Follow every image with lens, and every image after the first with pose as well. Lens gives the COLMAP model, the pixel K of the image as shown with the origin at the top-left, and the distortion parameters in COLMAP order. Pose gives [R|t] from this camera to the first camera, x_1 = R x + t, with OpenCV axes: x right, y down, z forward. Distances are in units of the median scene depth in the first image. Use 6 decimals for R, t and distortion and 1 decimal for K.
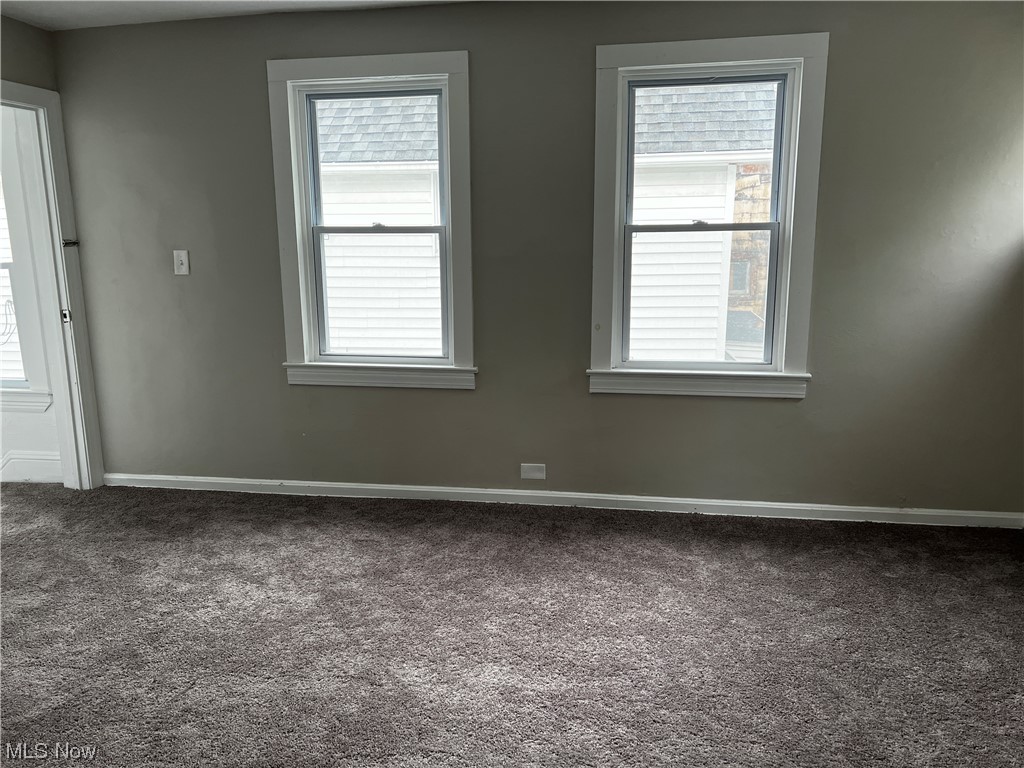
lens RADIAL K [[759.9, 0, 502.2], [0, 759.9, 379.6], [0, 0, 1]] dist [0.067218, -0.059160]
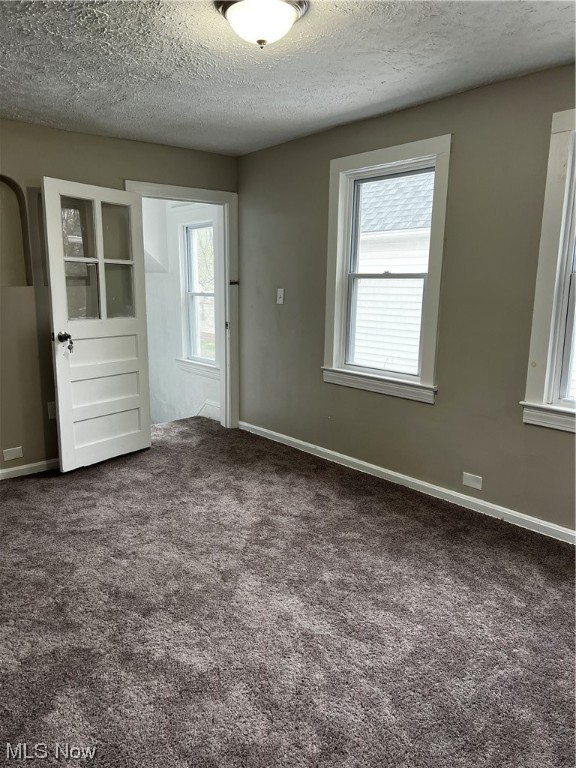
lens RADIAL K [[565.8, 0, 285.8], [0, 565.8, 378.9], [0, 0, 1]] dist [0.170957, -0.317575]
pose [[0.770018, 0.127386, -0.625176, 0.362494], [-0.137795, 0.989944, 0.031992, -0.024594], [0.622965, 0.061512, 0.779827, 0.115836]]
